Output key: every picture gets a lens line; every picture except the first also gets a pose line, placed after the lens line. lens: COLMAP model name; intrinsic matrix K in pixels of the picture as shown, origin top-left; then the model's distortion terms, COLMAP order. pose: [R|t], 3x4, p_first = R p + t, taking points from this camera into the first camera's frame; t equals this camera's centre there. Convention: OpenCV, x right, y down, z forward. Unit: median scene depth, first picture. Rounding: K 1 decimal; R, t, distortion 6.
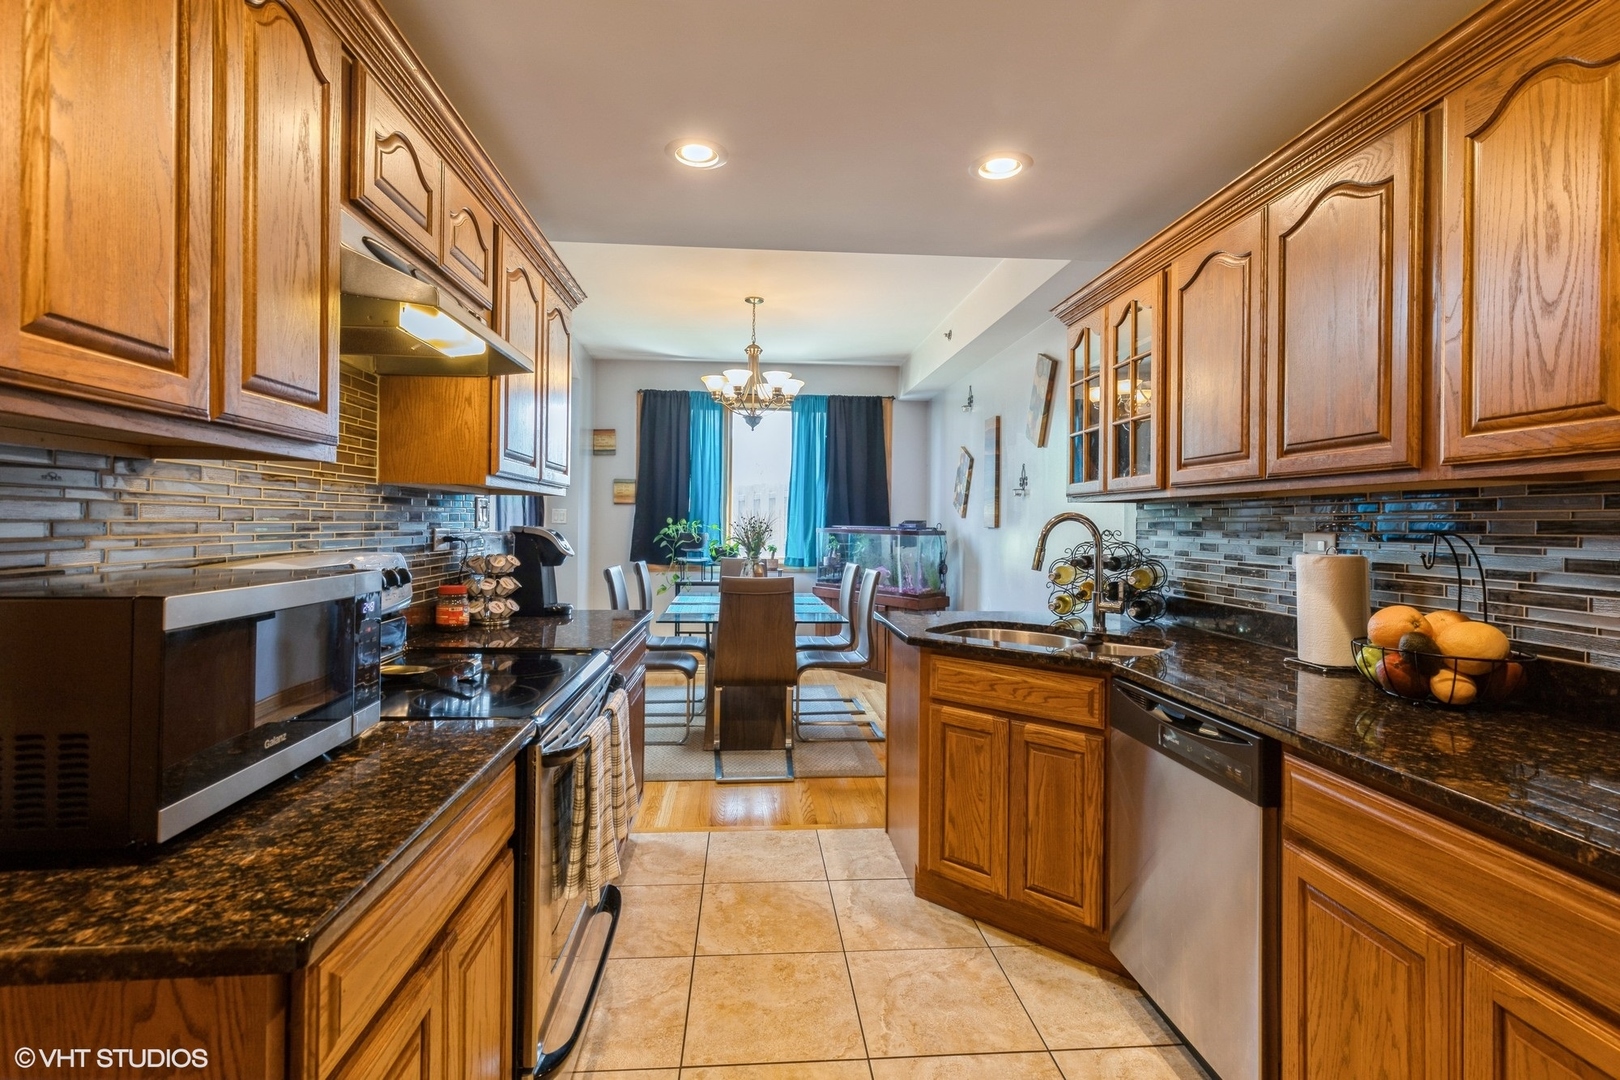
lens RADIAL K [[747.3, 0, 805.6], [0, 747.3, 512.4], [0, 0, 1]] dist [0.000709, 0.000032]
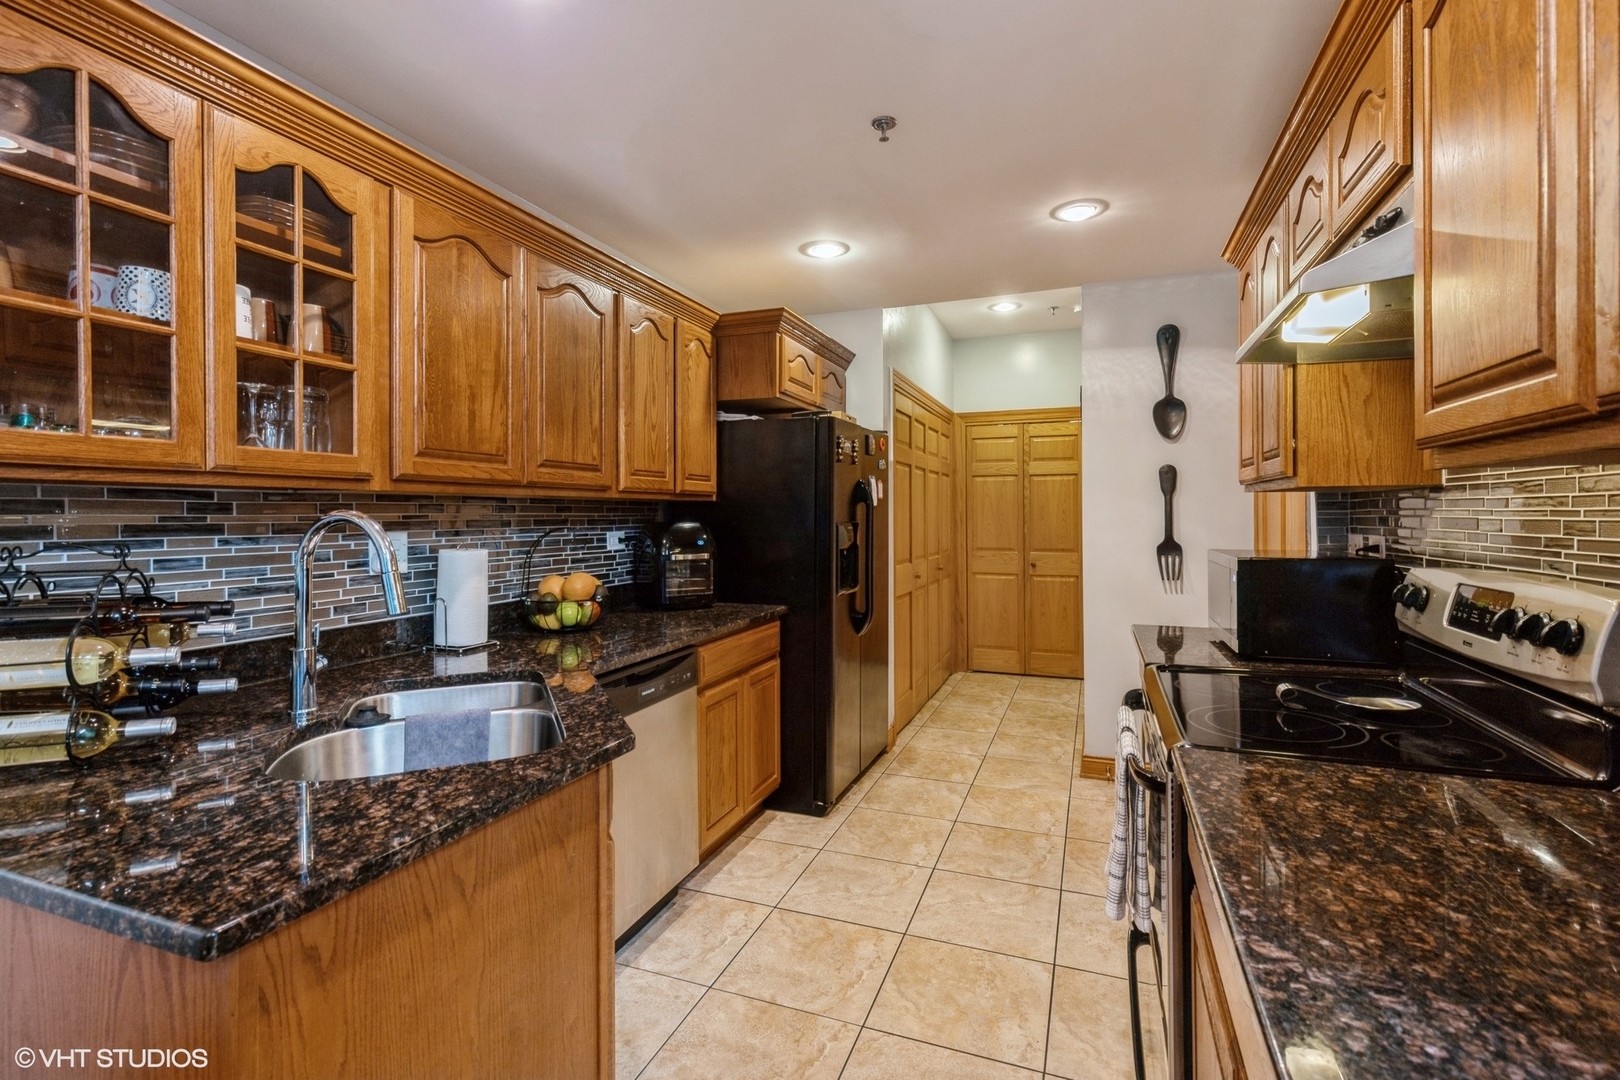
lens RADIAL K [[747.3, 0, 805.6], [0, 747.3, 512.4], [0, 0, 1]] dist [0.000709, 0.000032]
pose [[-0.901919, -0.003437, 0.431891, -0.305409], [-0.003528, 0.999994, 0.000590, -0.008917], [-0.431890, -0.000991, -0.901926, 2.015135]]
